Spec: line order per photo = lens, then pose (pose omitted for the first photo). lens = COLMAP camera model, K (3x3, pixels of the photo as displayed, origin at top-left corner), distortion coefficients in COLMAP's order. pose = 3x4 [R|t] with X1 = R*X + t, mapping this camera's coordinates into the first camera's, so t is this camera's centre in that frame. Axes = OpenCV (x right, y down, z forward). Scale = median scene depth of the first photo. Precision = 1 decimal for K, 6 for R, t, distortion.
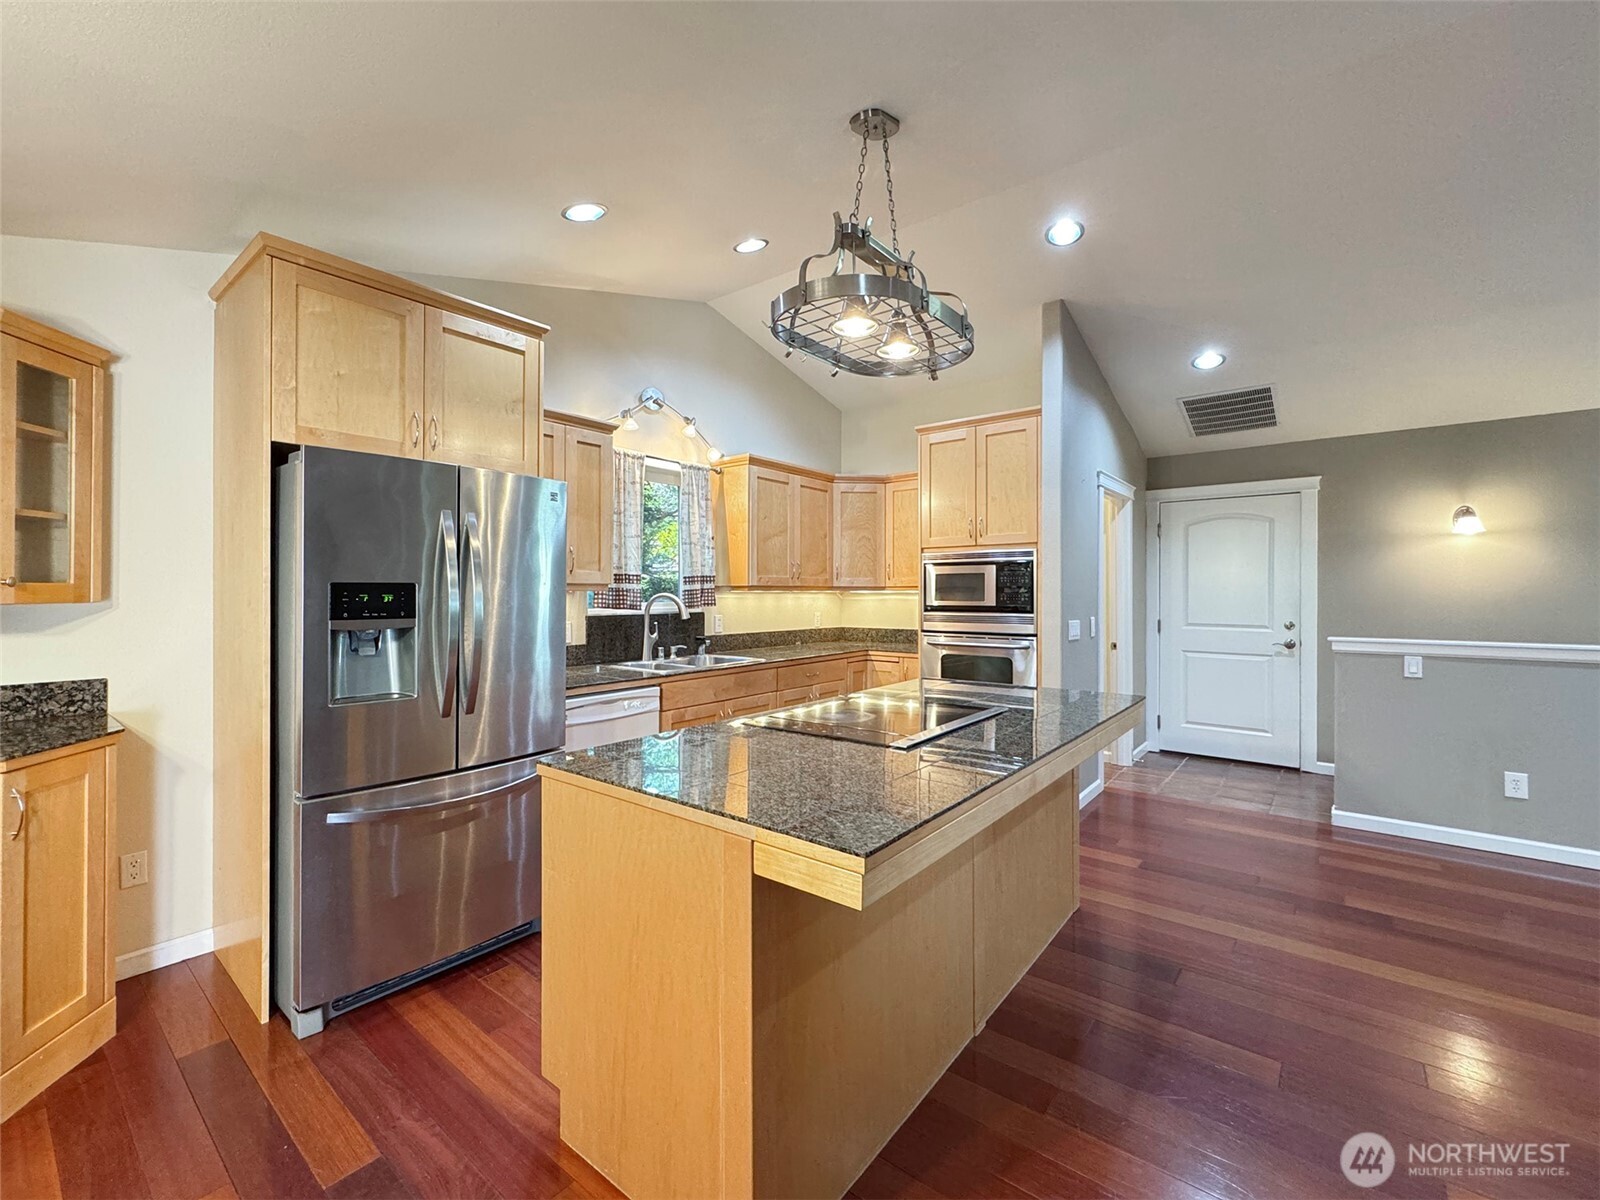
lens RADIAL K [[685.2, 0, 756.8], [0, 685.2, 590.6], [0, 0, 1]] dist [0.000098, 0.000000]
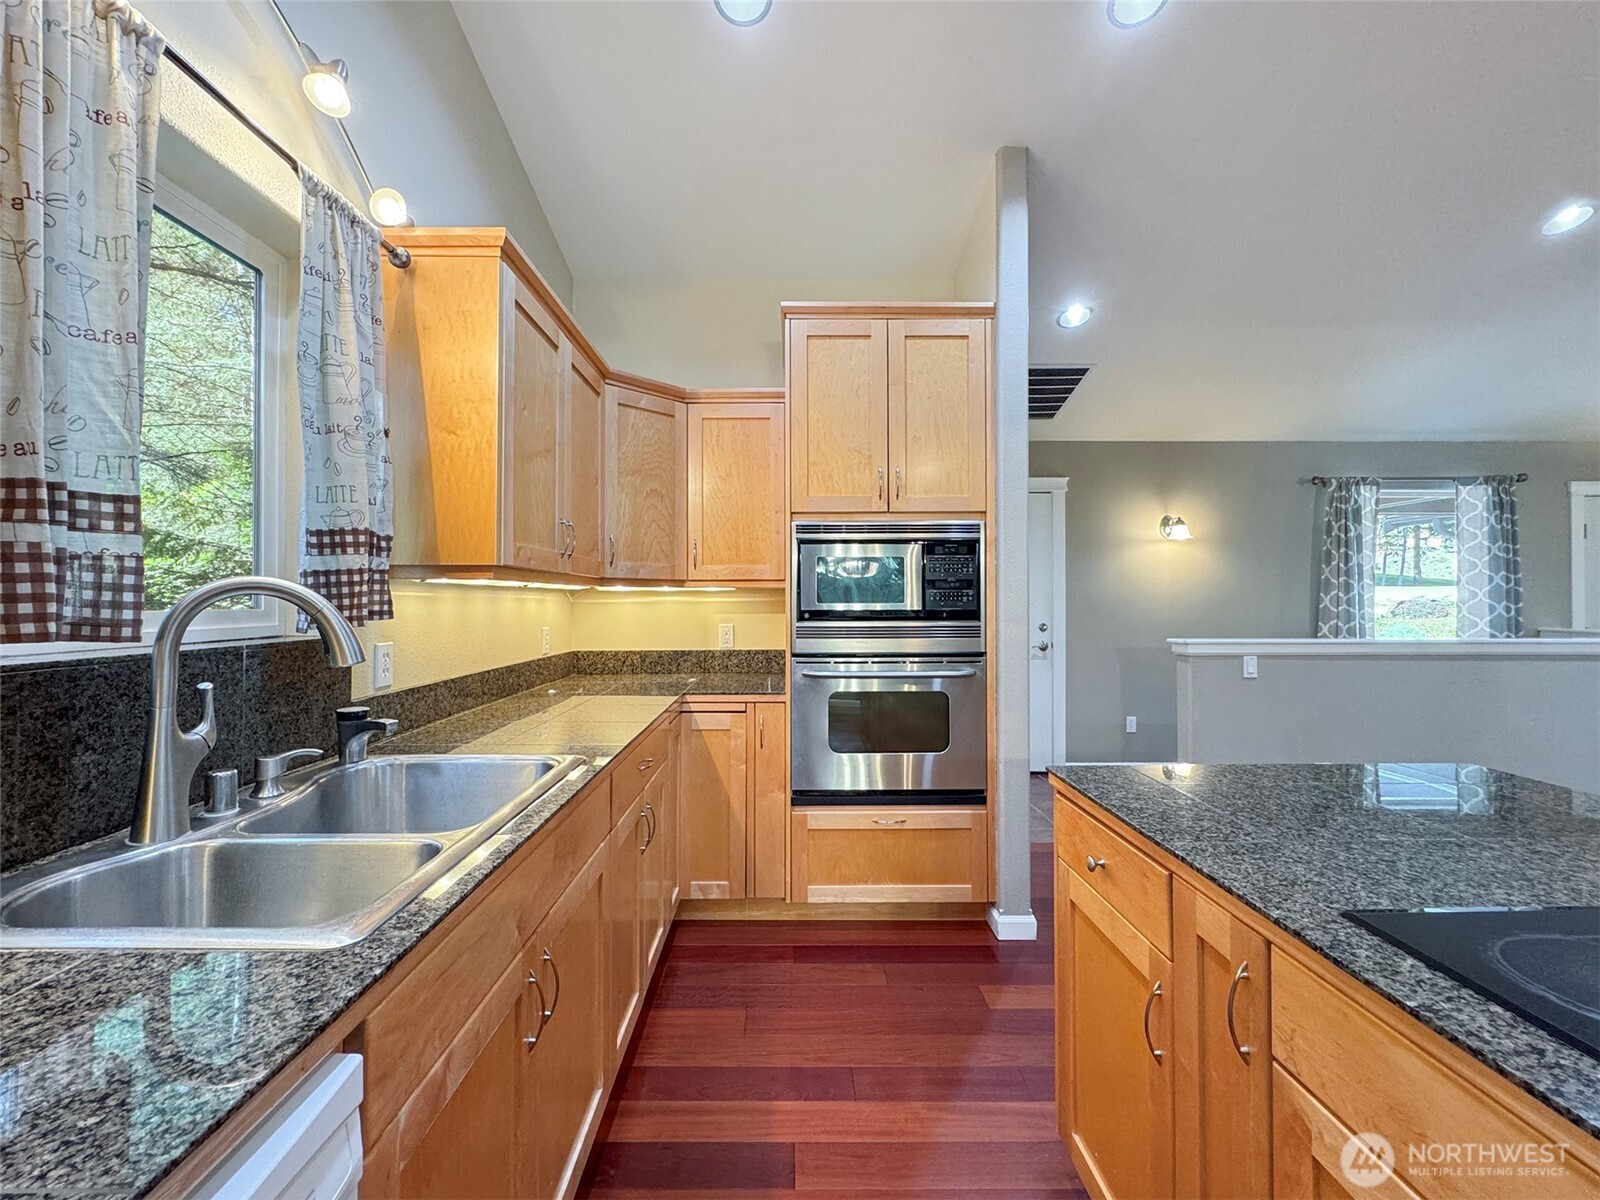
lens RADIAL K [[670.3, 0, 798.9], [0, 670.3, 592.0], [0, 0, 1]] dist [0.000184, 0.000204]
pose [[0.754651, 0.007015, 0.656089, -0.143331], [0.000101, 0.999942, -0.010808, 0.013298], [-0.656127, 0.008222, 0.754606, 0.638476]]
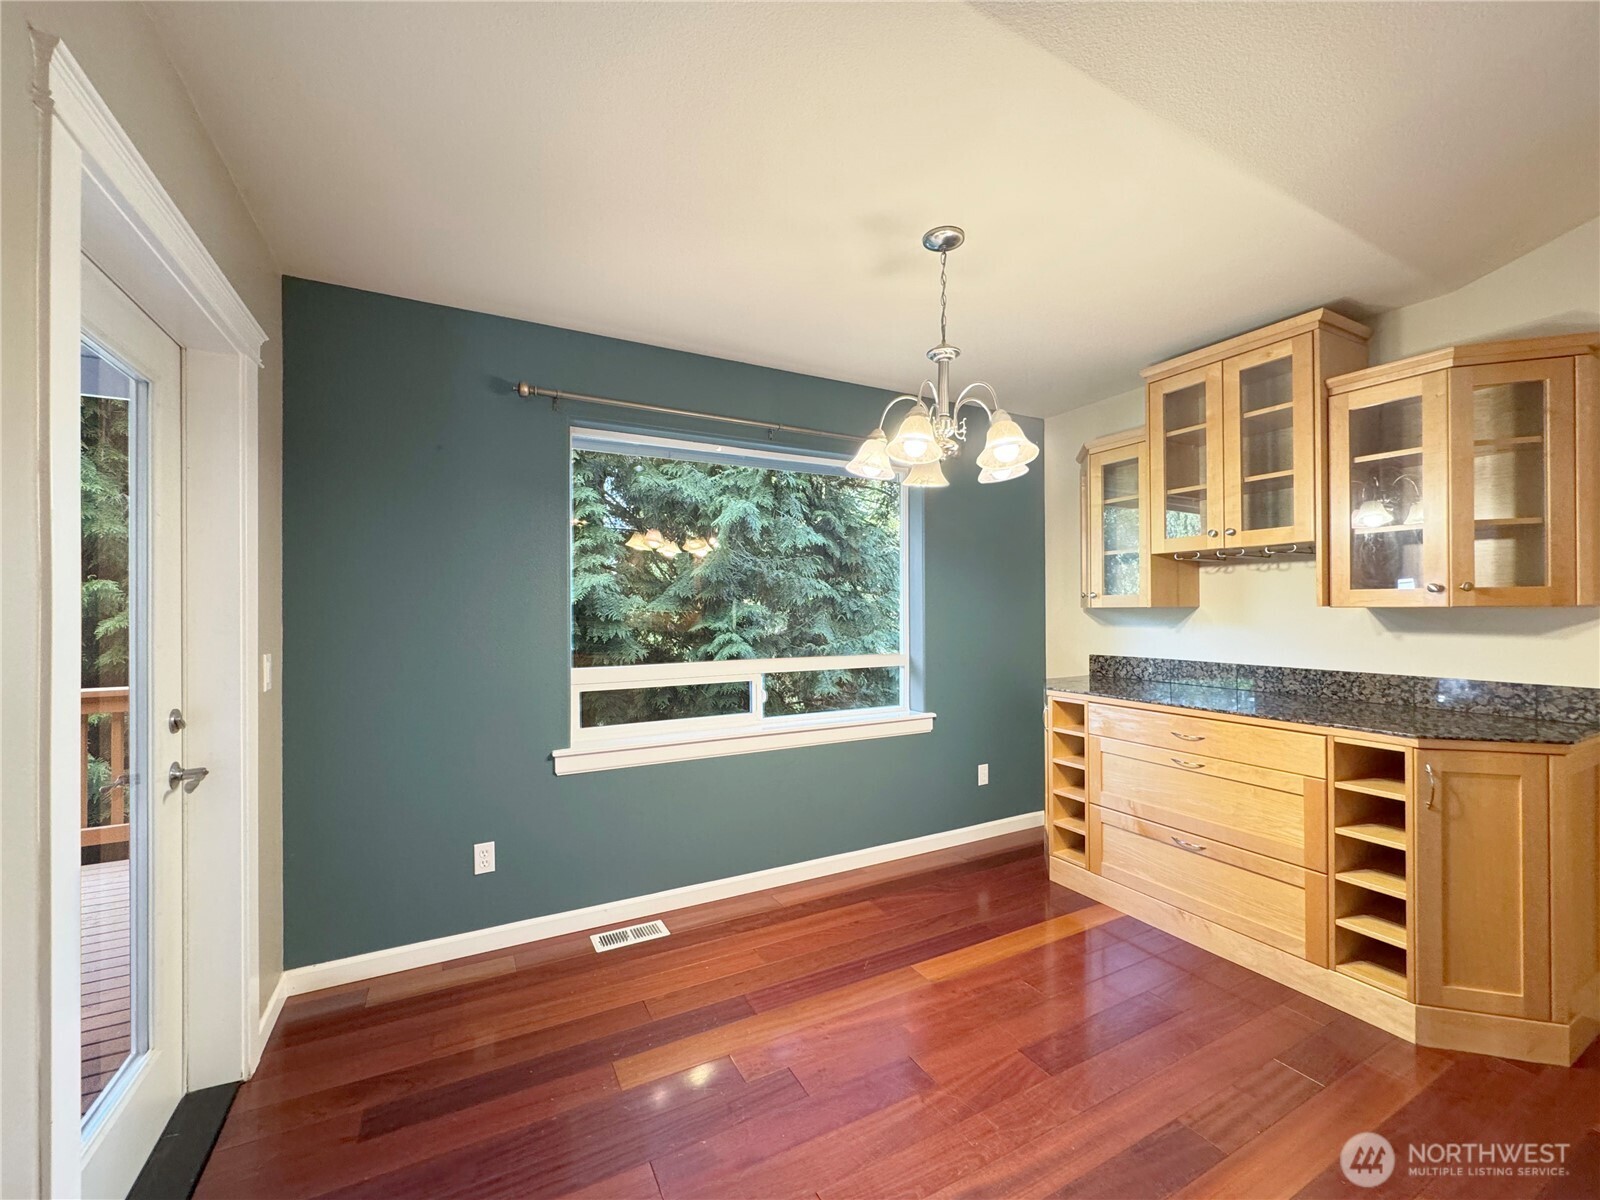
lens RADIAL K [[648.1, 0, 803.3], [0, 648.1, 602.9], [0, 0, 1]] dist [0.000062, -0.000005]
pose [[-0.370548, -0.007665, -0.928782, 0.139334], [0.005582, 0.999930, -0.010479, 0.008889], [0.928796, -0.009067, -0.370479, 0.181303]]
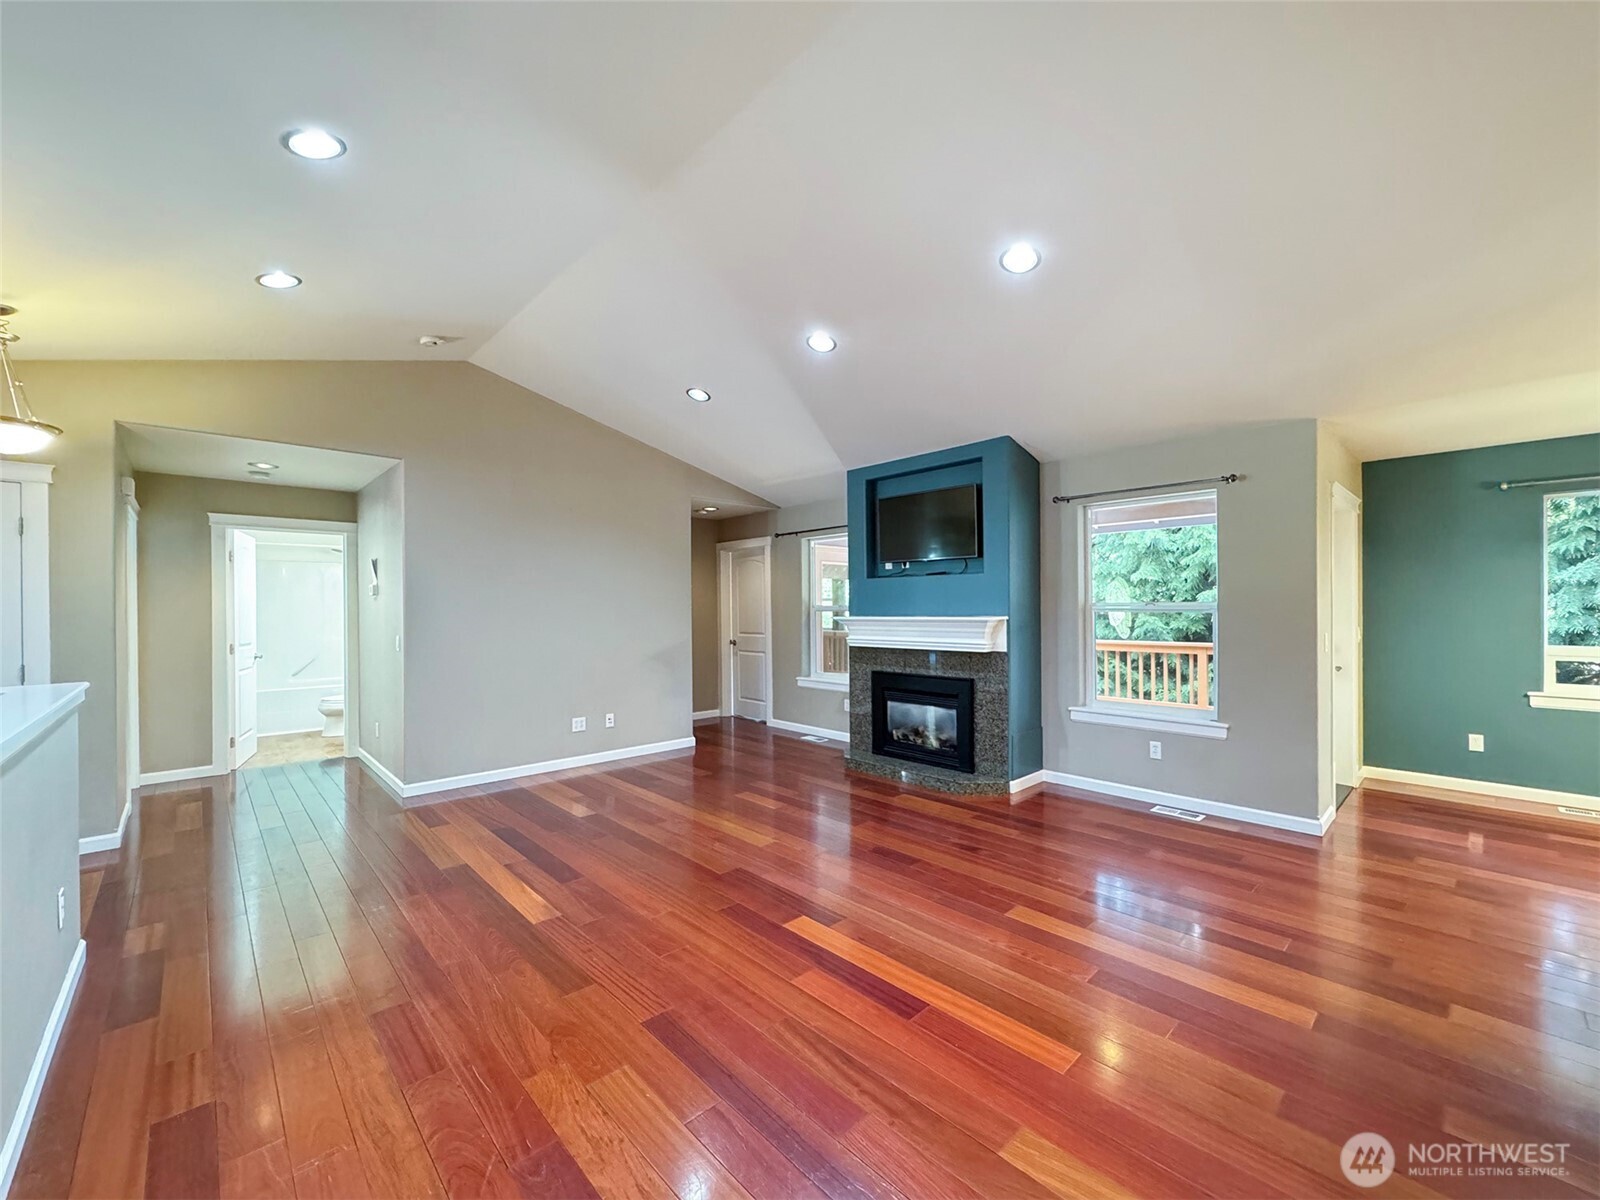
lens RADIAL K [[655.6, 0, 798.8], [0, 655.6, 609.6], [0, 0, 1]] dist [-0.002058, -0.000238]
pose [[-0.993245, 0.004908, 0.115934, 0.715782], [0.005036, 0.999987, 0.000814, 0.001497], [-0.115928, 0.001393, -0.993257, 0.934970]]
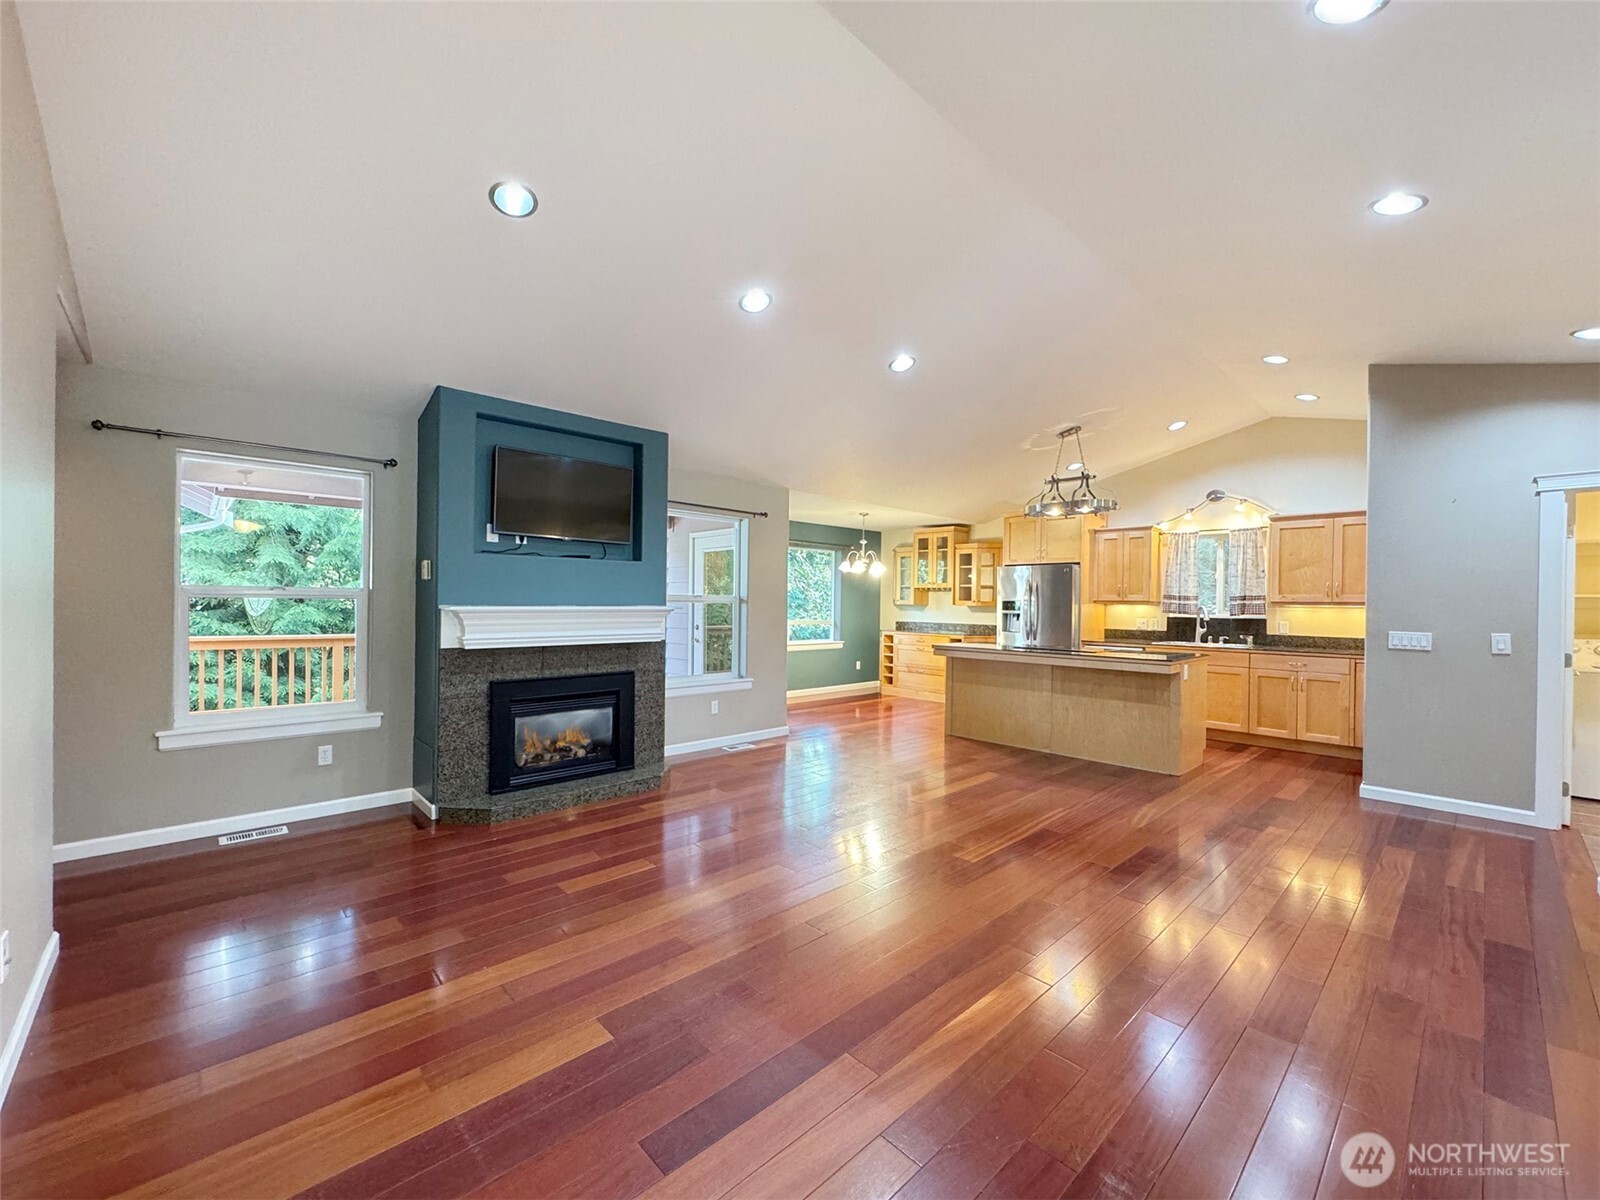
lens RADIAL K [[648.1, 0, 803.3], [0, 648.1, 602.9], [0, 0, 1]] dist [0.000062, -0.000005]
pose [[-0.107657, -0.001103, -0.994187, 1.642240], [-0.011633, 0.999932, 0.000150, 0.007106], [0.994120, 0.011582, -0.107662, 0.132215]]
